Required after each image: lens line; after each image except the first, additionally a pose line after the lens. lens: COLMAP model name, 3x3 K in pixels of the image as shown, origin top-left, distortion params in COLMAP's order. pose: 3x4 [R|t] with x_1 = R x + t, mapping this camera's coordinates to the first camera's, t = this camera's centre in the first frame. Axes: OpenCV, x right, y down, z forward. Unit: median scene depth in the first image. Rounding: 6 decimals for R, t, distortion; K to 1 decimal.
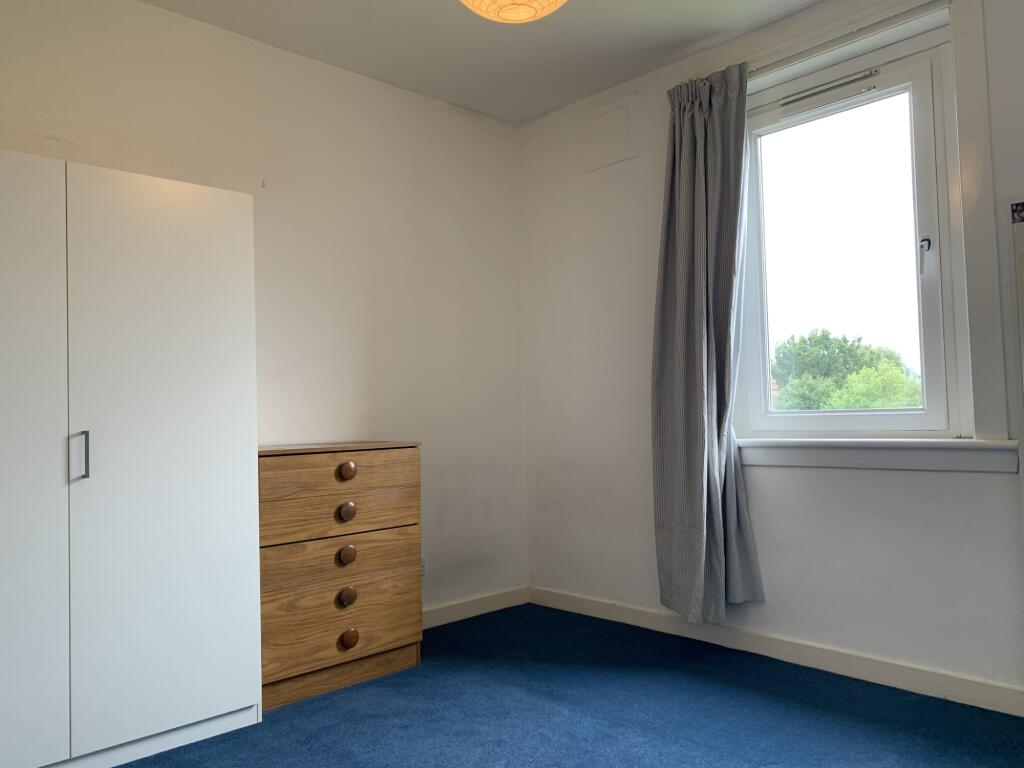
lens RADIAL K [[765.1, 0, 512.0], [0, 765.1, 384.0], [0, 0, 1]] dist [0.002351, -0.004888]
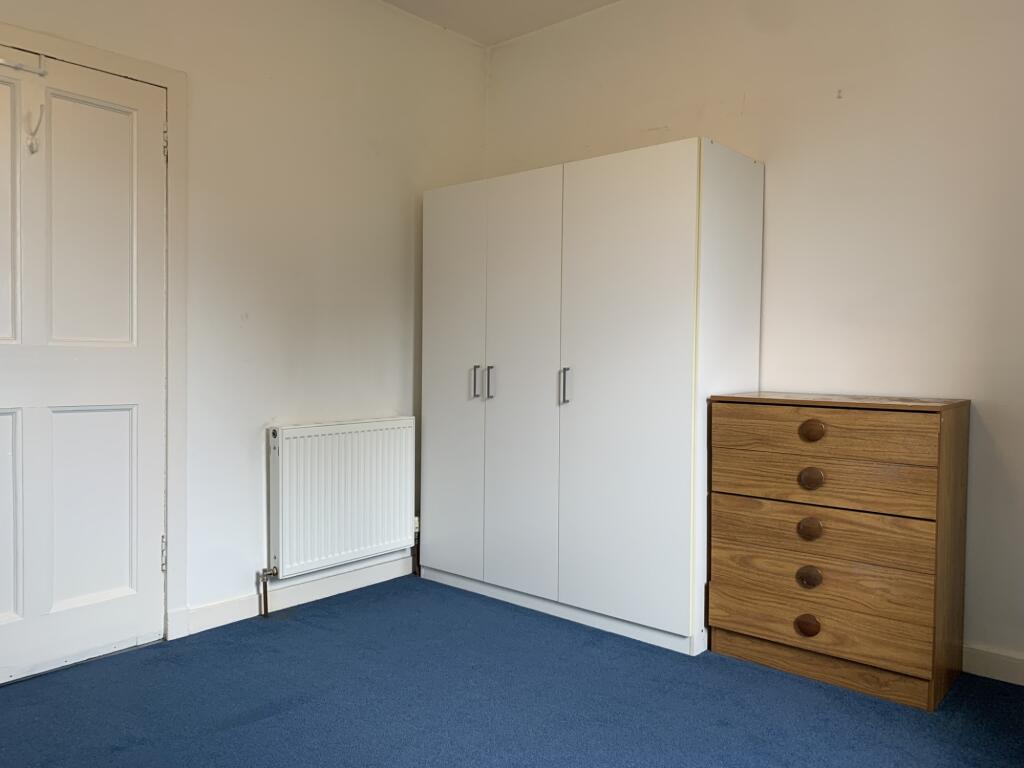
lens RADIAL K [[807.4, 0, 512.0], [0, 807.4, 384.0], [0, 0, 1]] dist [0.003398, -0.001625]
pose [[0.102509, 0.067190, -0.992460, 0.627734], [0.023615, 0.997271, 0.069955, -0.006608], [0.994452, -0.030608, 0.100642, 0.583576]]
